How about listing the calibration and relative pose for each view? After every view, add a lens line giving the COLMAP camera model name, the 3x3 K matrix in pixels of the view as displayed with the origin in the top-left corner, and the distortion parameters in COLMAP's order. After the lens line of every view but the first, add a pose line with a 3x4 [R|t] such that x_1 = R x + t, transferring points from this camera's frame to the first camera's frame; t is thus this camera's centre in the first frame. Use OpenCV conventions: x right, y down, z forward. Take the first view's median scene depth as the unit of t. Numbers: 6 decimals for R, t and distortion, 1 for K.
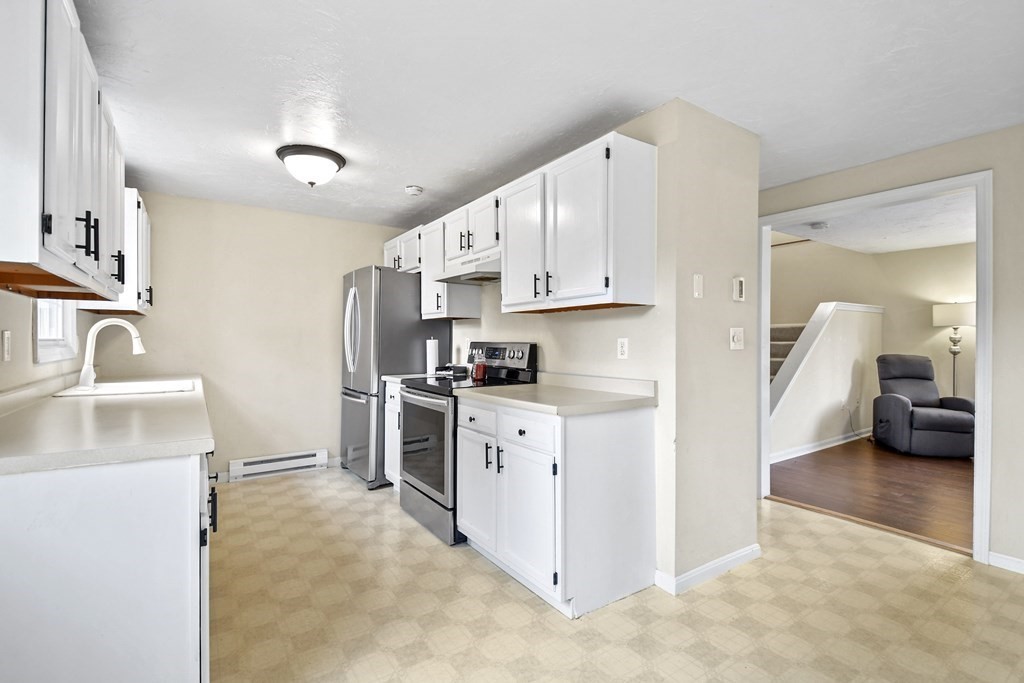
lens RADIAL K [[462.3, 0, 506.5], [0, 462.3, 343.0], [0, 0, 1]] dist [0.033668, -0.000087]
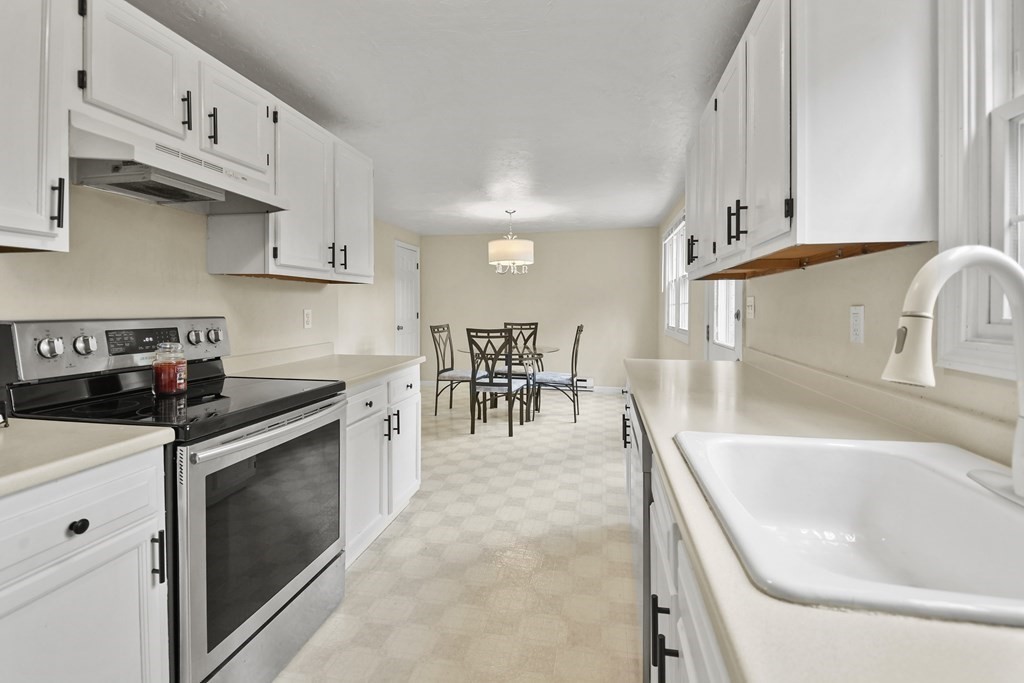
lens RADIAL K [[450.7, 0, 511.9], [0, 450.7, 310.2], [0, 0, 1]] dist [-0.000848, -0.000121]
pose [[-0.704972, -0.006448, 0.709206, -0.682364], [0.002411, 0.999931, 0.011488, -0.015521], [-0.709231, 0.009808, -0.704908, 1.112486]]
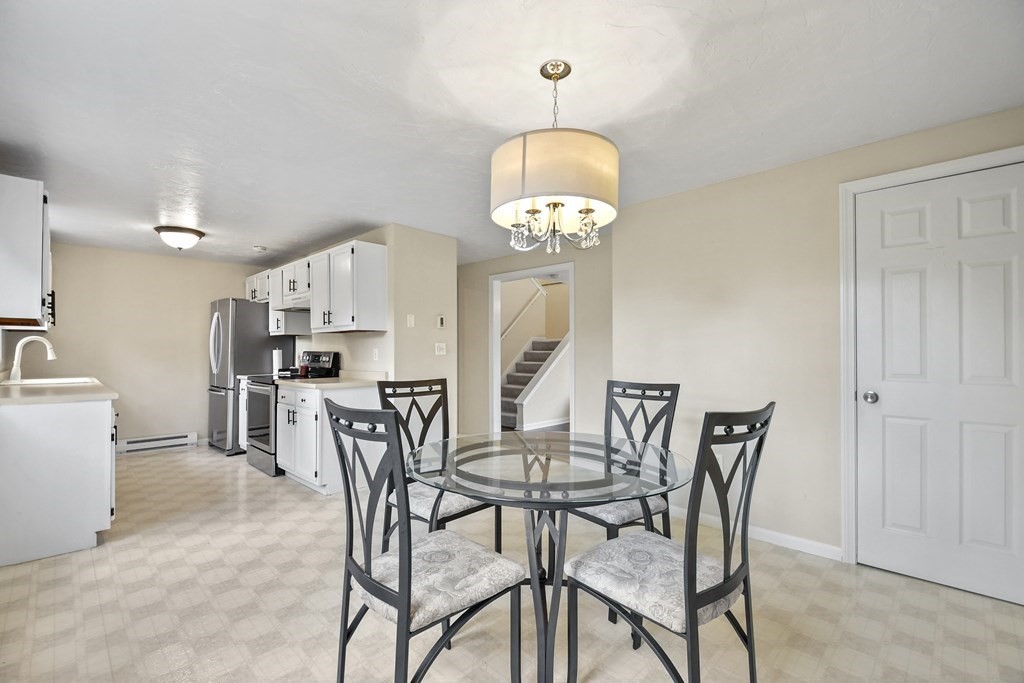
lens RADIAL K [[451.3, 0, 512.3], [0, 451.3, 347.2], [0, 0, 1]] dist [-0.001525, -0.000214]
pose [[0.979201, -0.000706, 0.202892, 0.321913], [0.003196, 0.999924, -0.011948, 0.004225], [-0.202868, 0.012348, 0.979128, -0.611644]]
